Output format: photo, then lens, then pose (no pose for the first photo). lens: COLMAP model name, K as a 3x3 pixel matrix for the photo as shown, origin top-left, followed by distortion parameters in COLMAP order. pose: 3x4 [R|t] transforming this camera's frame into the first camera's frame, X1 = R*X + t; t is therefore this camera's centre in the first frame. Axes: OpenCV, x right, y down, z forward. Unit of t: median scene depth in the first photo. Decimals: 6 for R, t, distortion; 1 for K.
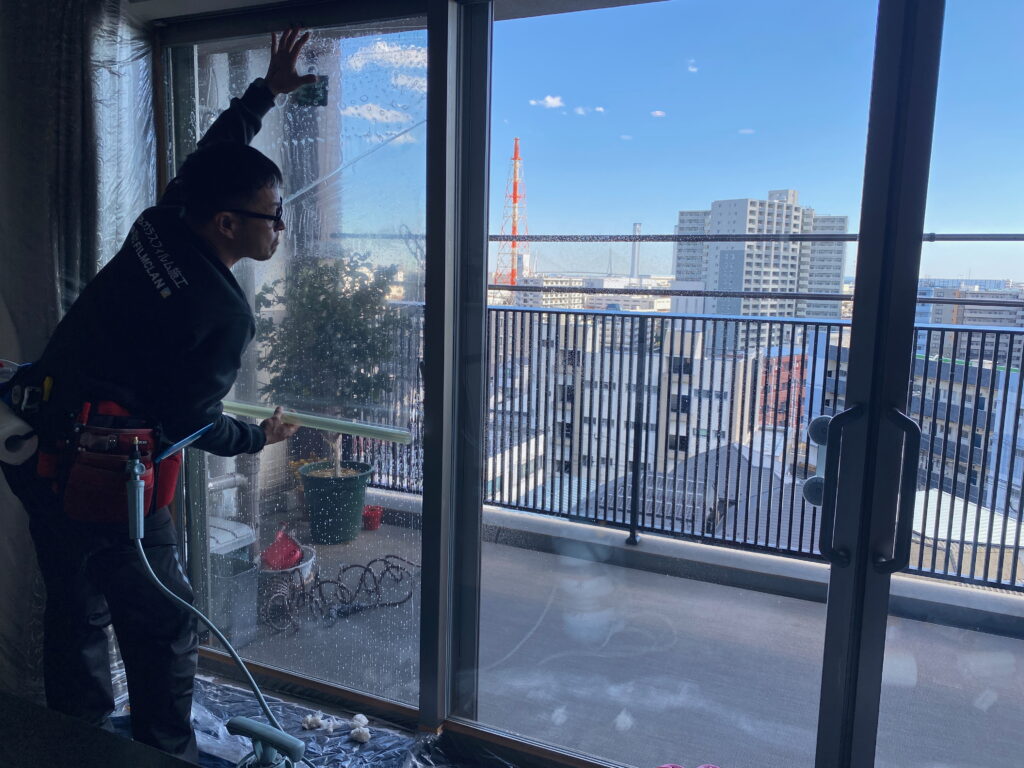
lens RADIAL K [[767.0, 0, 512.0], [0, 767.0, 384.0], [0, 0, 1]] dist [0.035533, -0.006705]
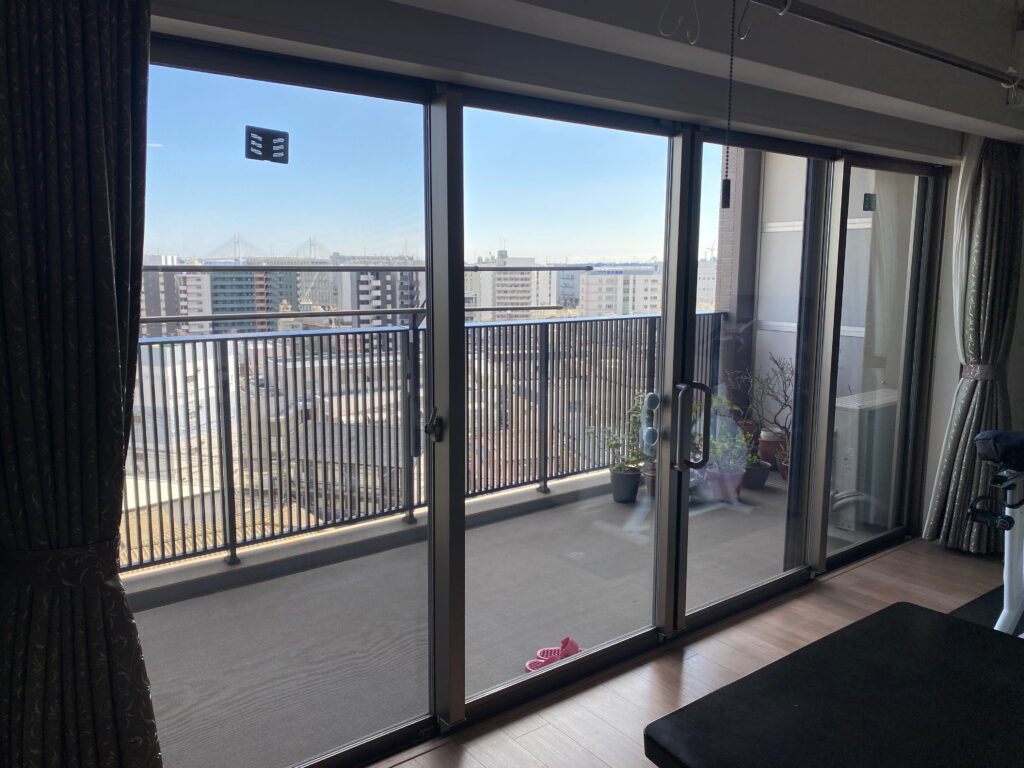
lens RADIAL K [[769.2, 0, 501.4], [0, 769.2, 389.3], [0, 0, 1]] dist [0.038484, -0.000304]
pose [[0.474070, -0.158950, 0.866021, -0.687519], [0.129662, 0.985450, 0.109892, -0.114631], [-0.870888, 0.060194, 0.487782, 0.237163]]
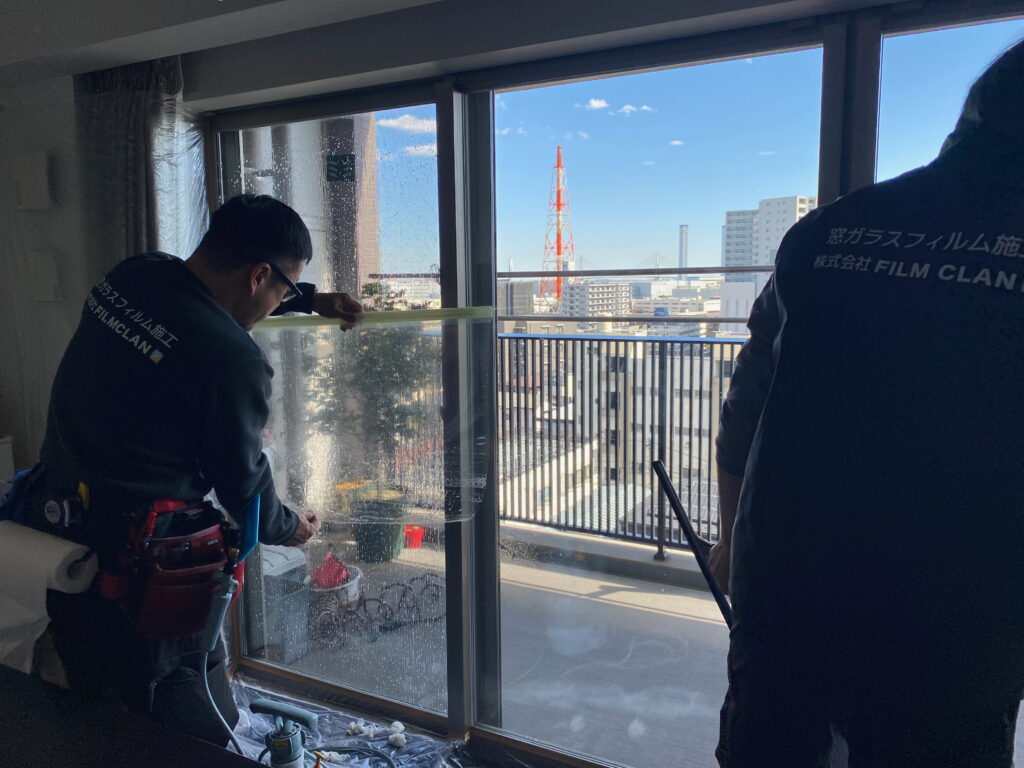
lens RADIAL K [[767.0, 0, 512.0], [0, 767.0, 384.0], [0, 0, 1]] dist [0.035533, -0.006705]
pose [[0.997601, -0.027510, -0.063519, 0.042070], [0.026855, 0.999577, -0.011141, -0.033852], [0.063799, 0.009408, 0.997918, -0.084554]]
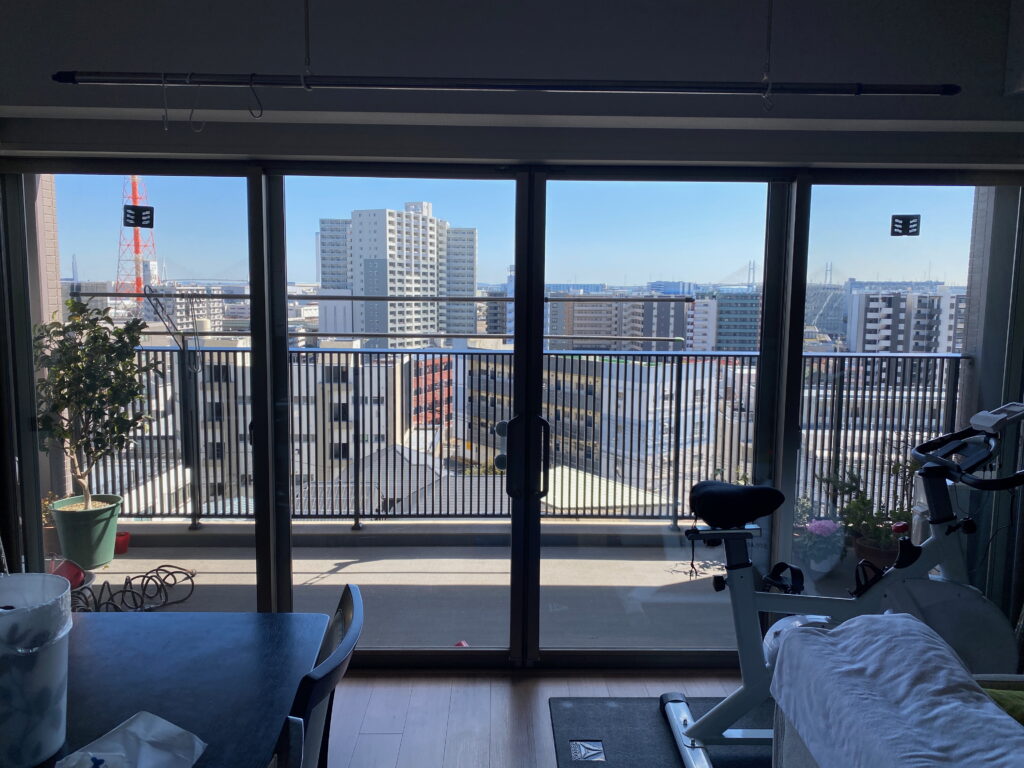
lens RADIAL K [[767.0, 0, 512.0], [0, 767.0, 384.0], [0, 0, 1]] dist [0.035533, -0.006705]
pose [[0.900927, -0.066962, 0.428773, -0.183853], [0.071145, 0.997446, 0.006286, -0.033772], [-0.428099, 0.024842, 0.903390, -0.364295]]
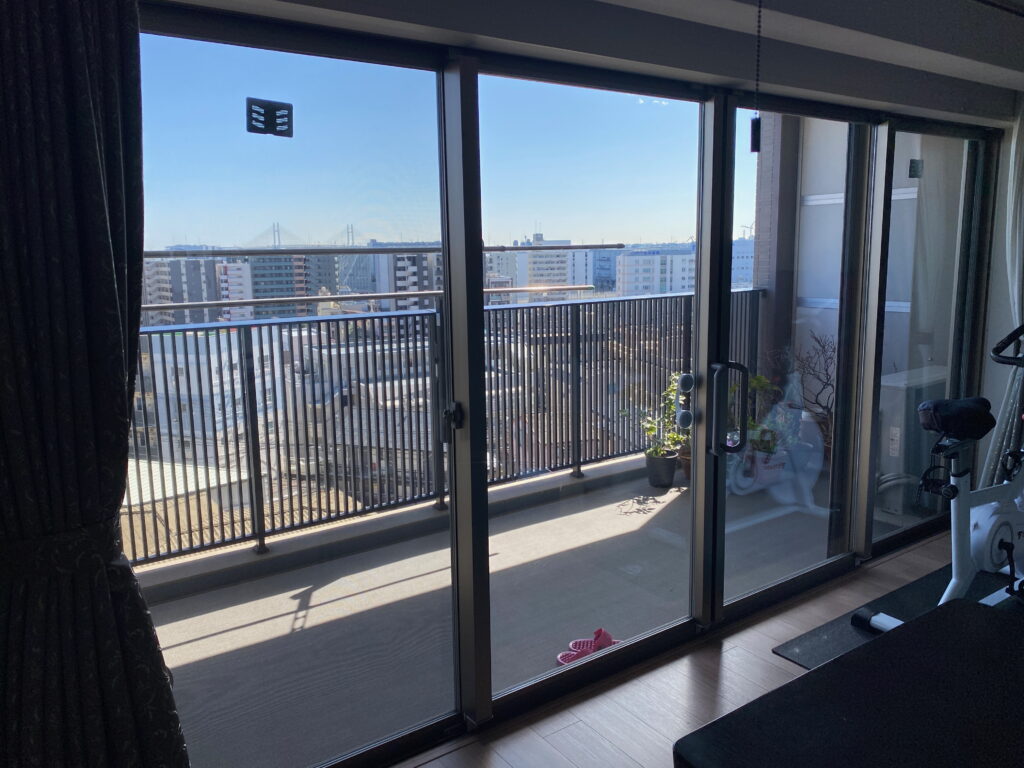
lens RADIAL K [[767.0, 0, 512.0], [0, 767.0, 384.0], [0, 0, 1]] dist [0.035533, -0.006705]
pose [[0.502161, -0.178537, 0.846143, -0.644420], [0.148342, 0.981737, 0.119112, -0.107431], [-0.851956, 0.065705, 0.519475, 0.244746]]
